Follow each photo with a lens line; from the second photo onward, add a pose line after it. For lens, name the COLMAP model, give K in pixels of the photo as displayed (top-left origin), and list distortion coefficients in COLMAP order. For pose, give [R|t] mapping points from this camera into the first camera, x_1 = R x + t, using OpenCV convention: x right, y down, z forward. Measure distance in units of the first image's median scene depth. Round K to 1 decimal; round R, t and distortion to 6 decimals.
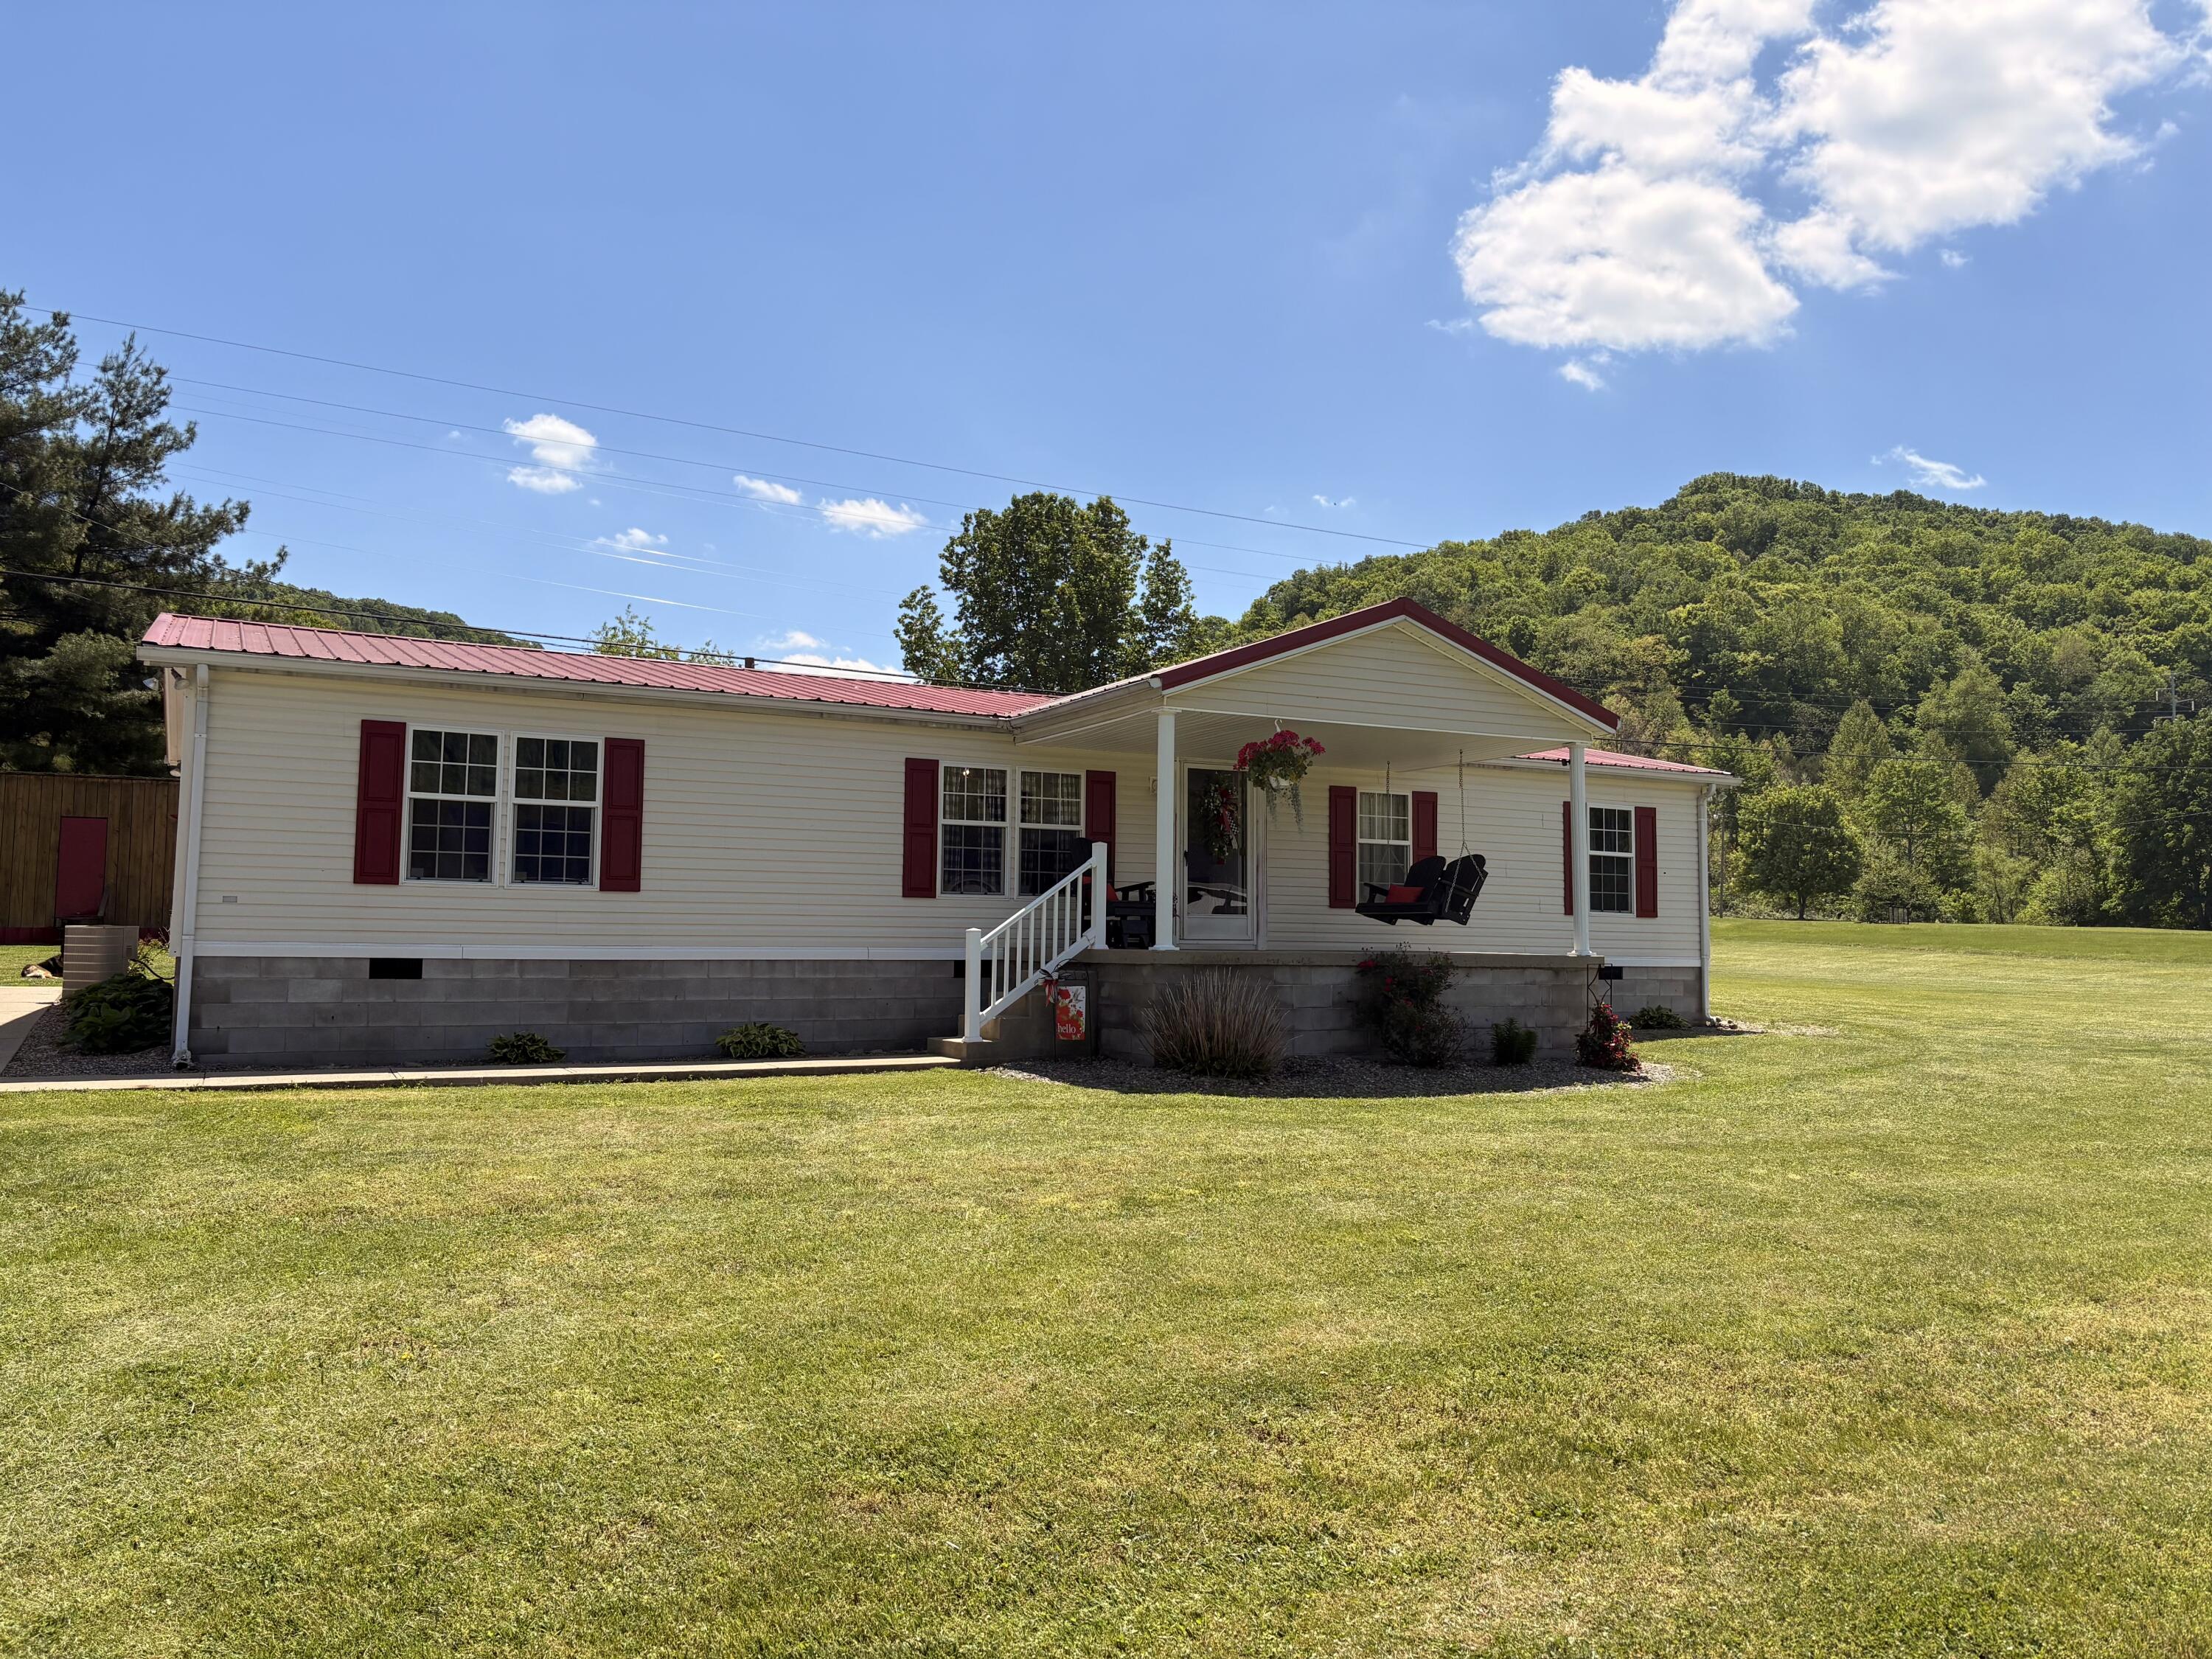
lens RADIAL K [[1699.8, 0, 1098.3], [0, 1699.8, 833.7], [0, 0, 1]] dist [0.043822, -0.012651]
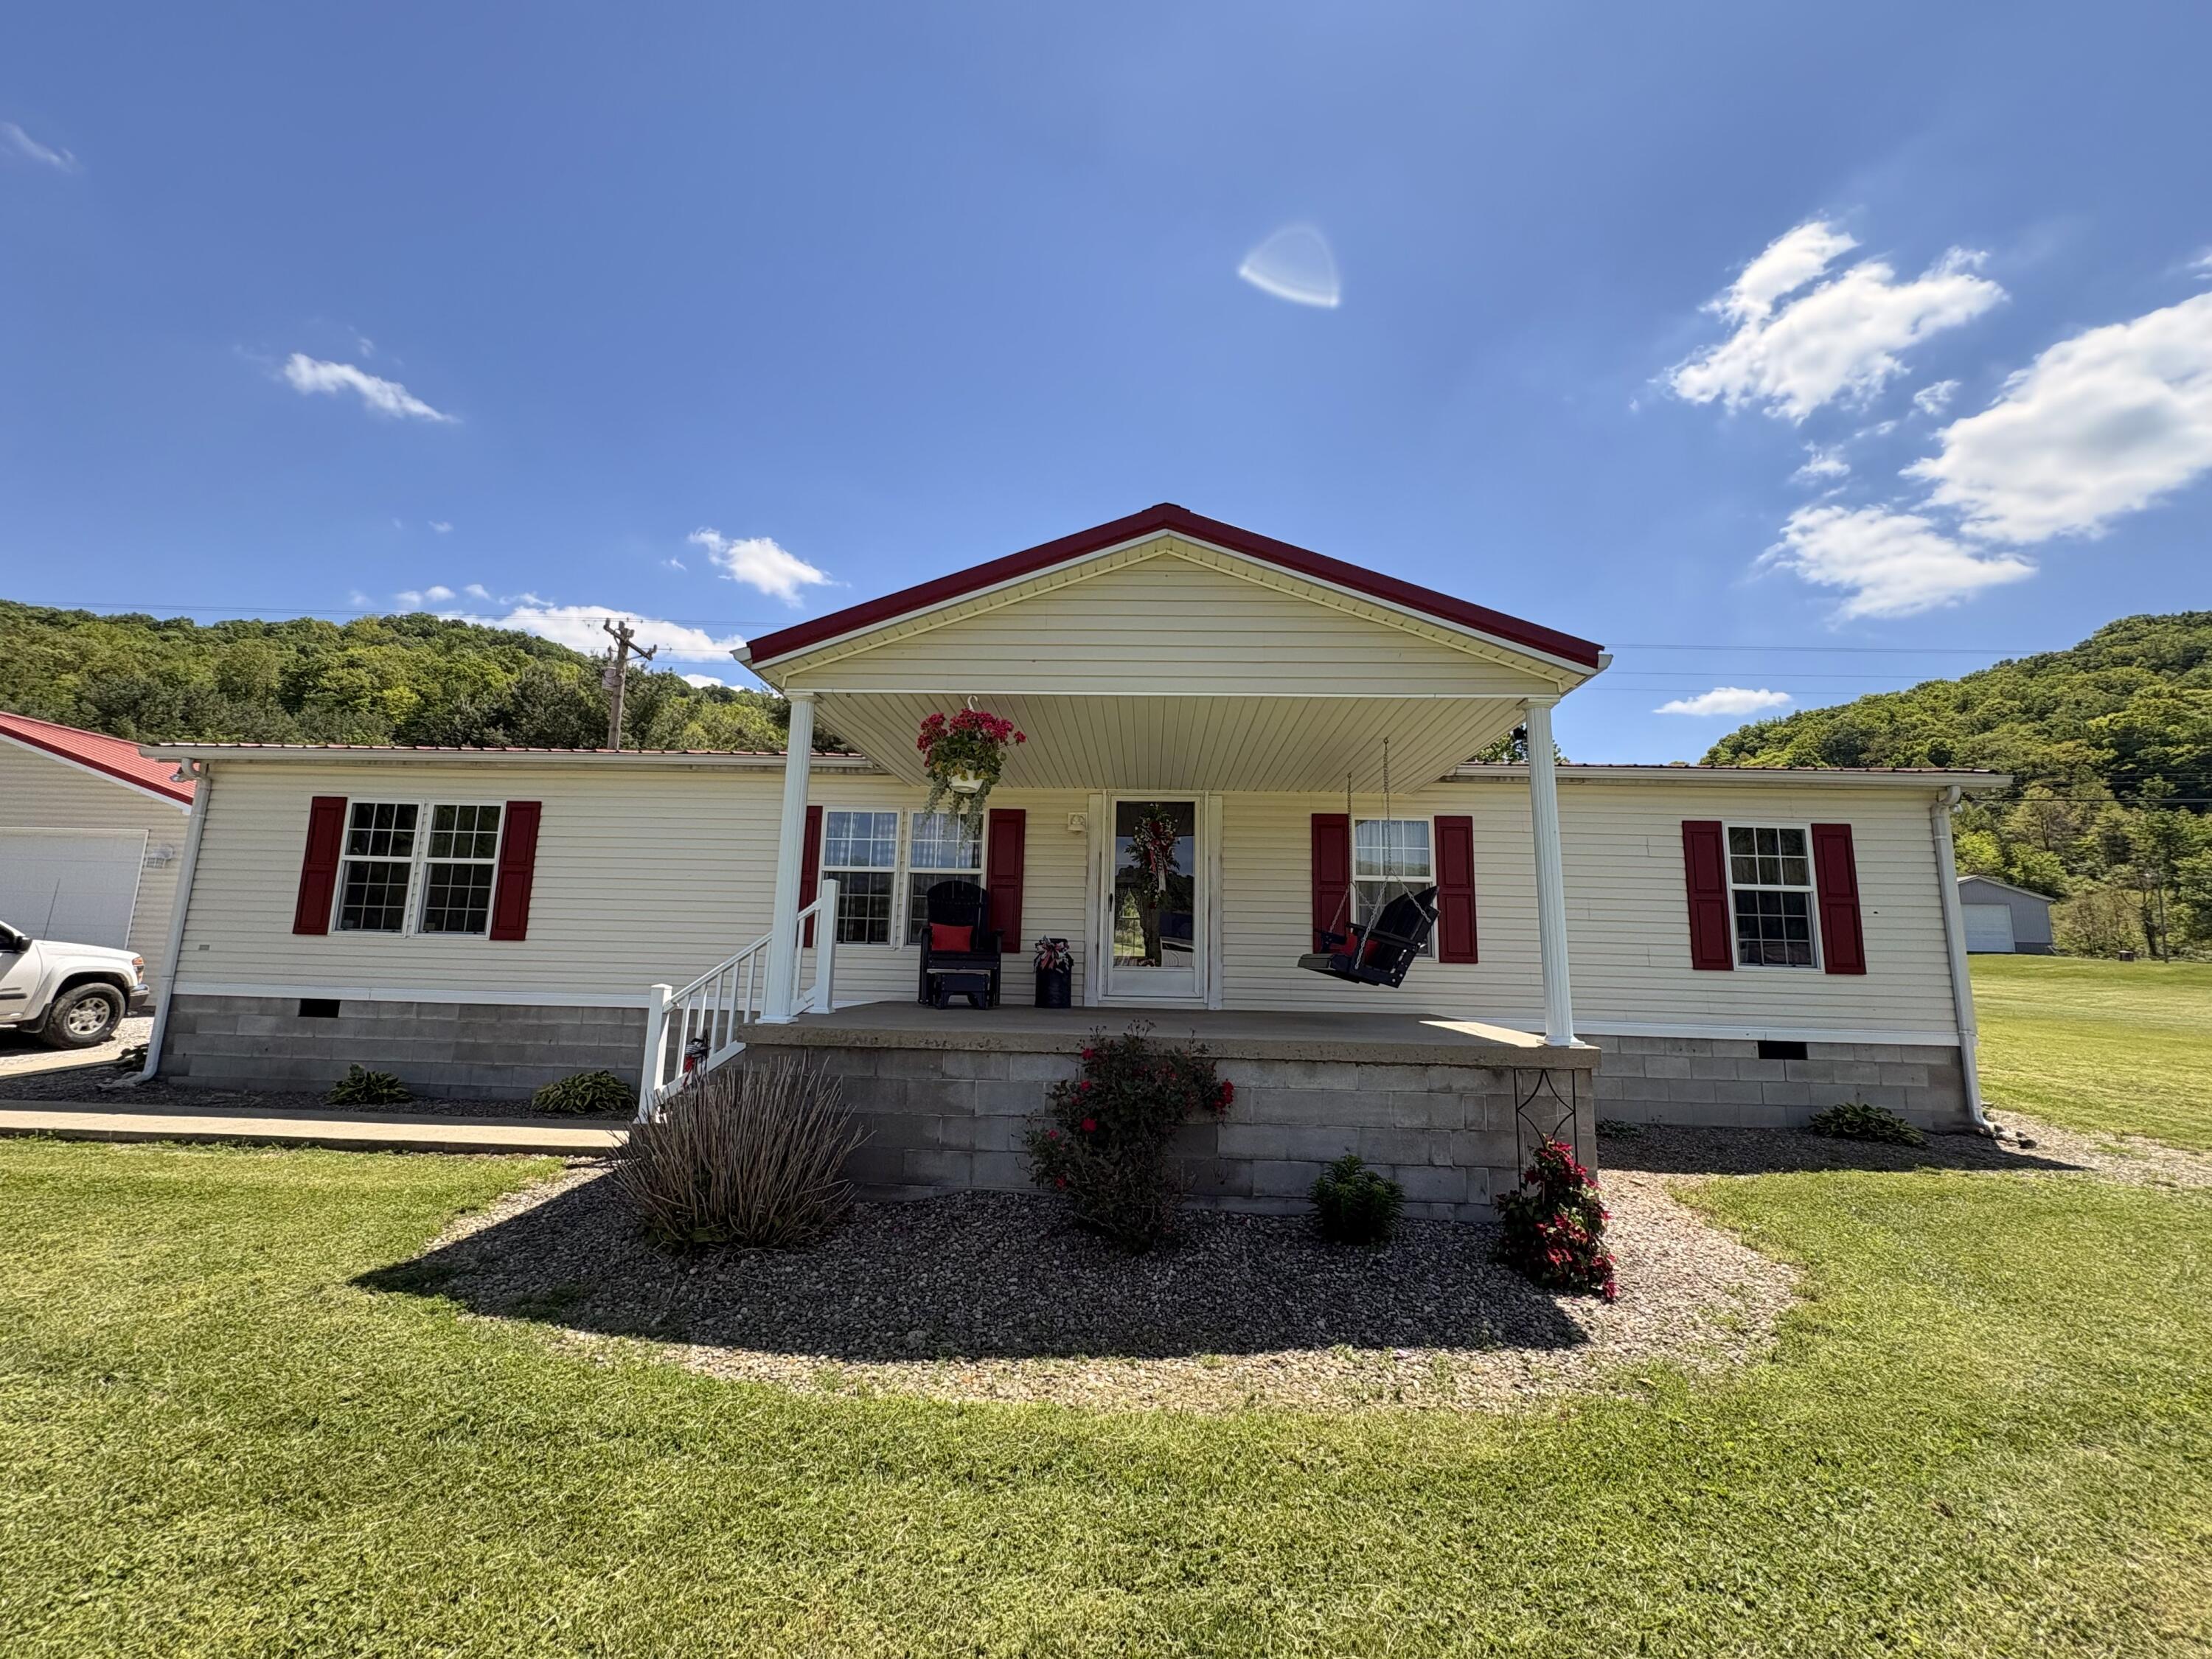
lens RADIAL K [[880.7, 0, 1106.7], [0, 880.7, 834.0], [0, 0, 1]] dist [0.000521, -0.000064]
pose [[0.860653, -0.062995, -0.505279, 0.242977], [0.019022, 0.995603, -0.091724, 0.018087], [0.508836, 0.069331, 0.858067, 0.513856]]
